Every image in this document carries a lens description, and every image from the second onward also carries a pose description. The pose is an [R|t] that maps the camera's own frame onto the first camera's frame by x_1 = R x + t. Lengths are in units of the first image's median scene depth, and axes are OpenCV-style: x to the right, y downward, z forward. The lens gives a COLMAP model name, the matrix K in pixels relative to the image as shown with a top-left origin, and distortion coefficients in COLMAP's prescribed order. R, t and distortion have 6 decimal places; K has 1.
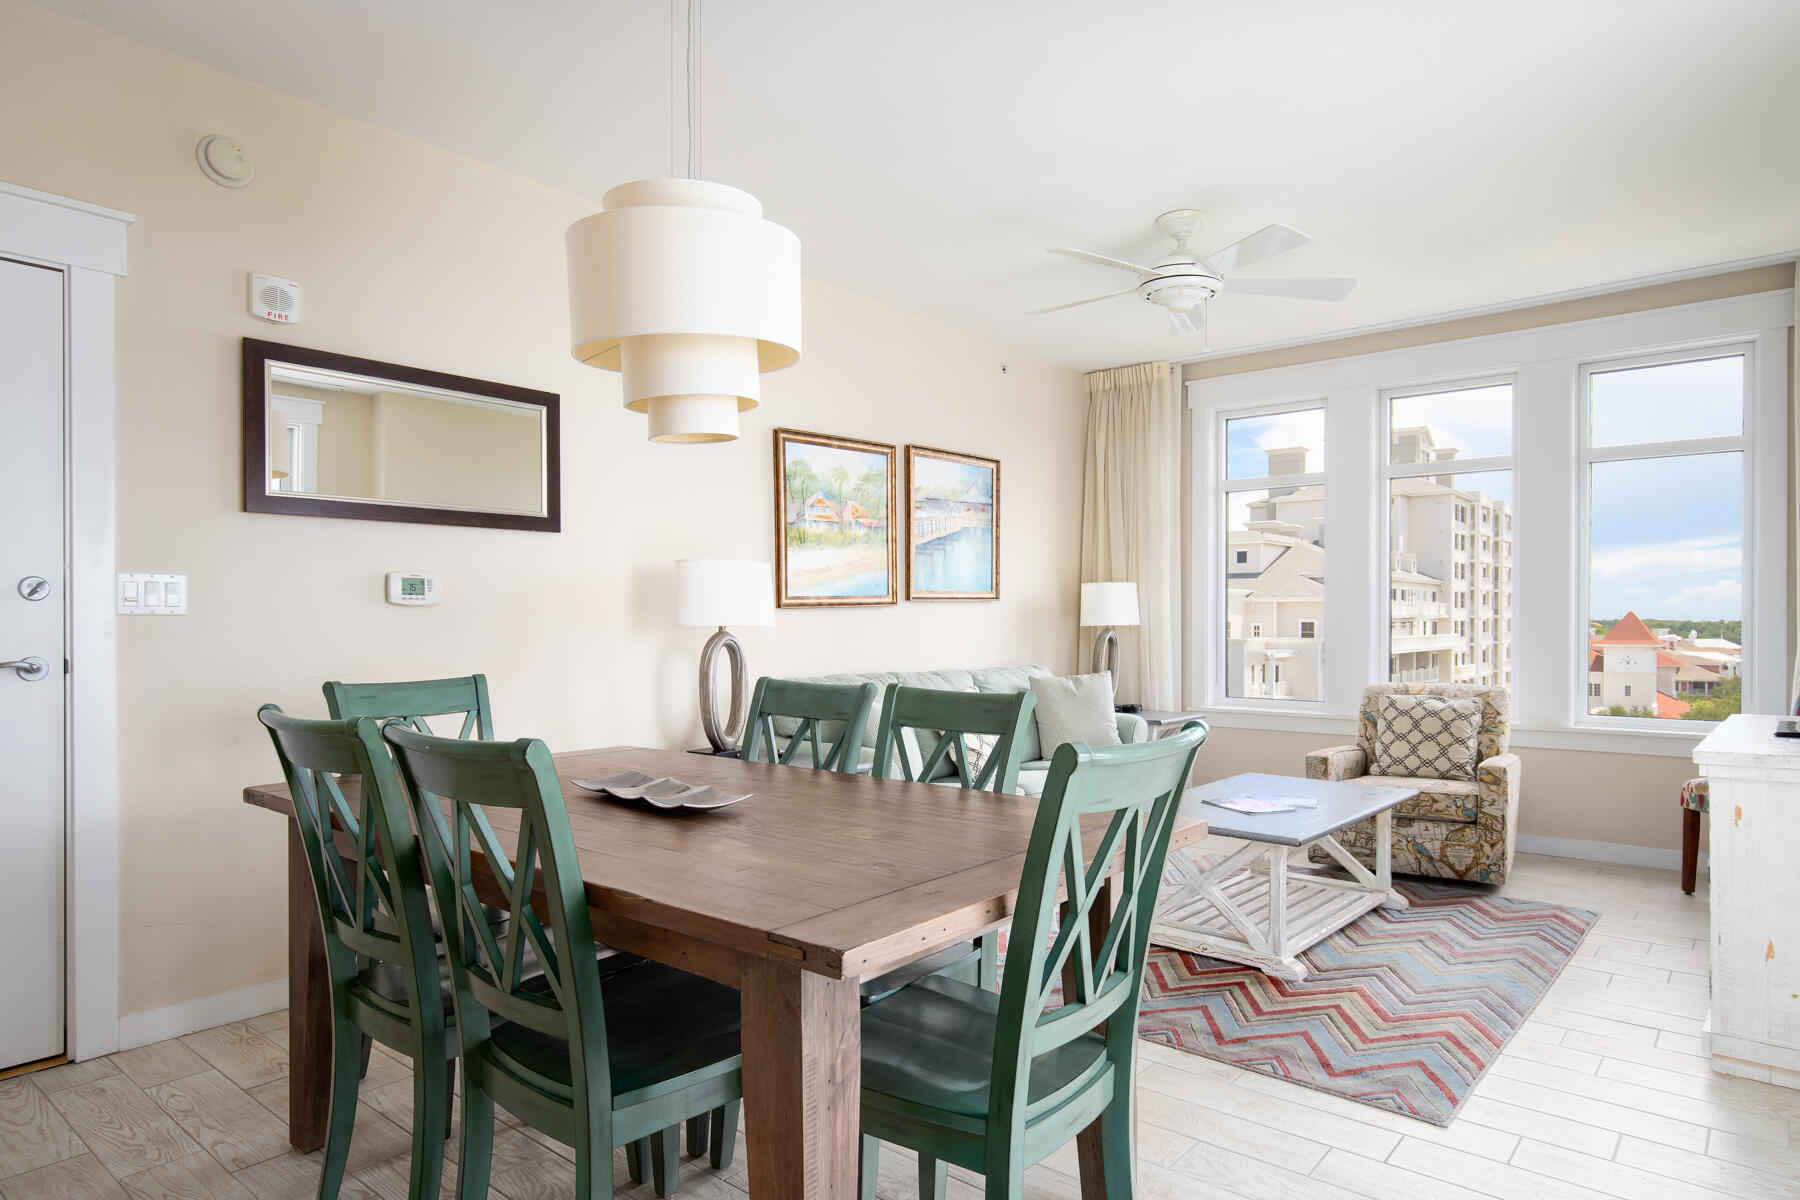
lens RADIAL K [[1050.8, 0, 900.4], [0, 1050.8, 611.4], [0, 0, 1]] dist [-0.027573, -0.001136]
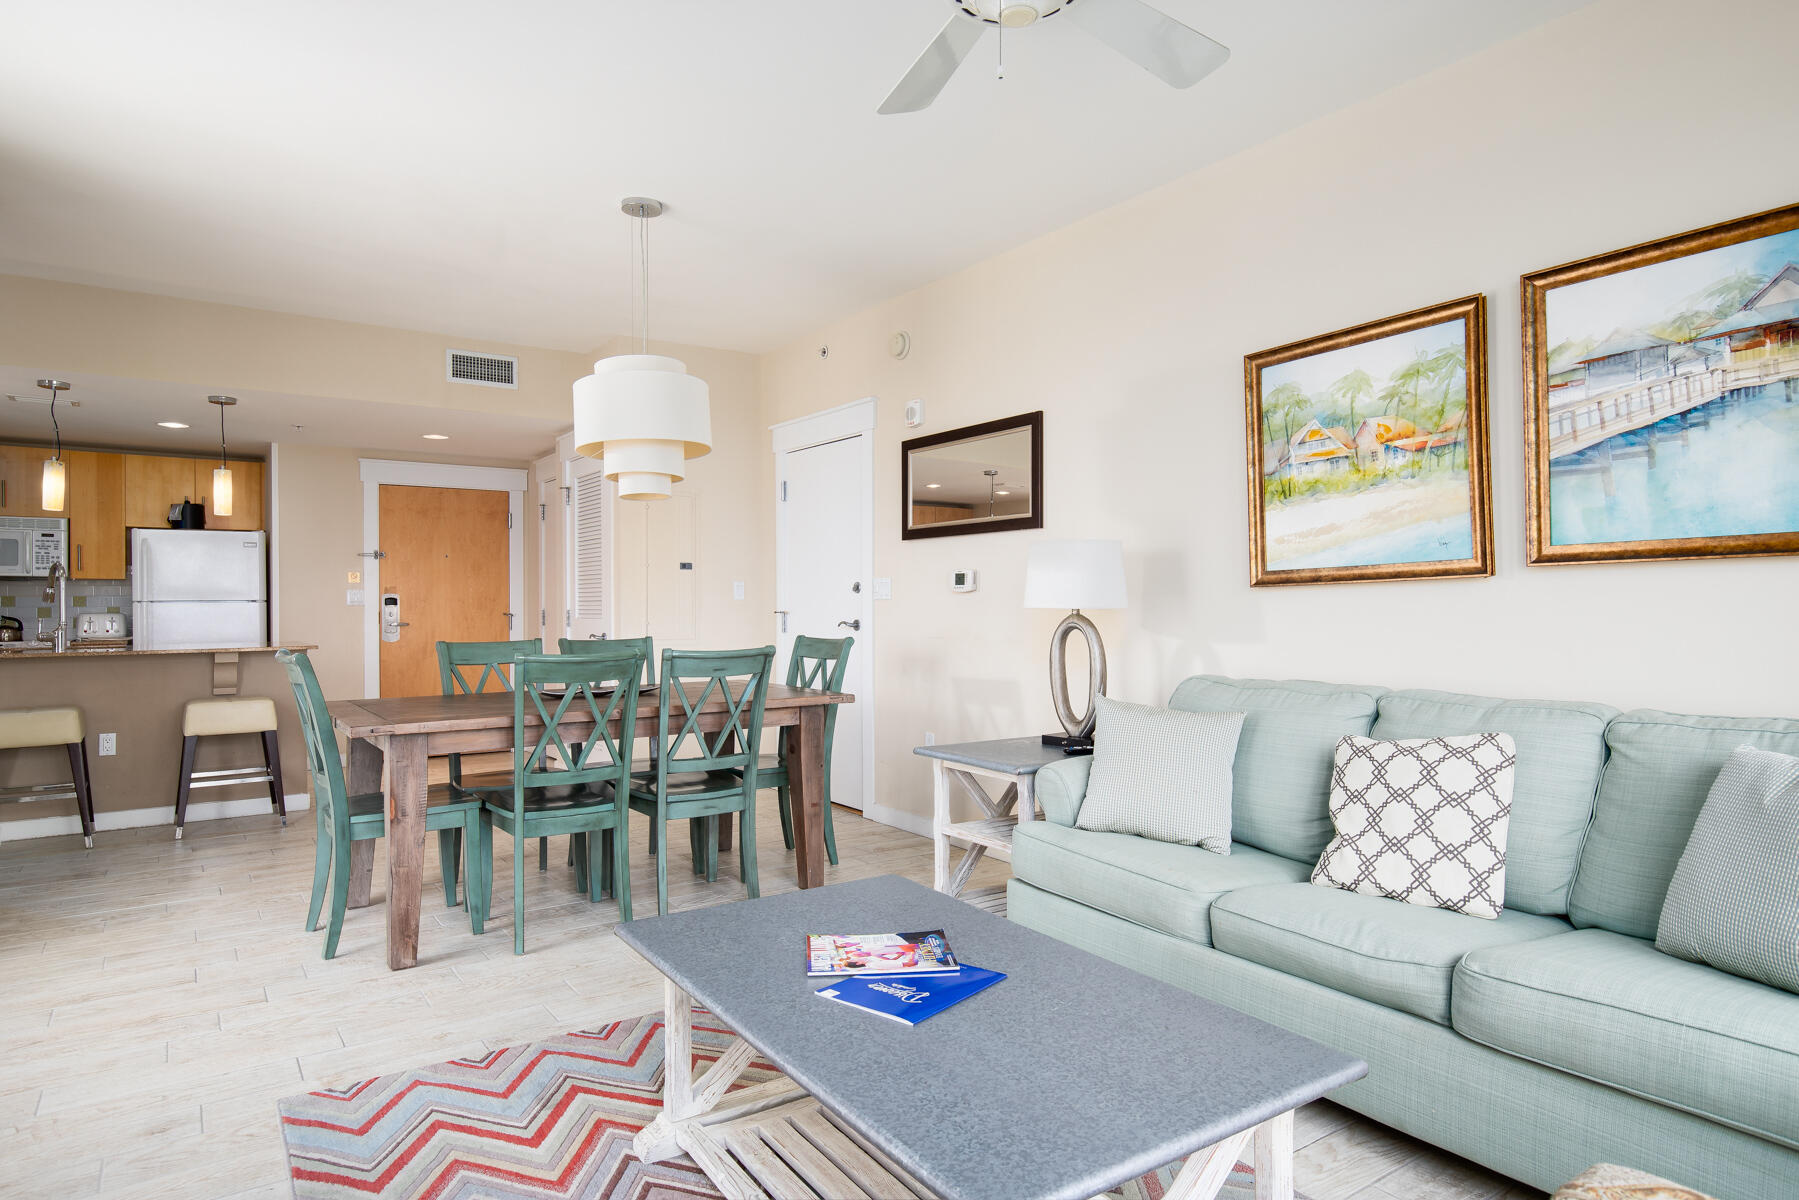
lens RADIAL K [[1028.7, 0, 902.6], [0, 1028.7, 588.9], [0, 0, 1]] dist [0.002786, 0.000294]
pose [[-0.258678, -0.009731, -0.965915, 0.655266], [0.011170, 0.999852, -0.013065, 0.005537], [0.965899, -0.014169, -0.258531, 0.901447]]
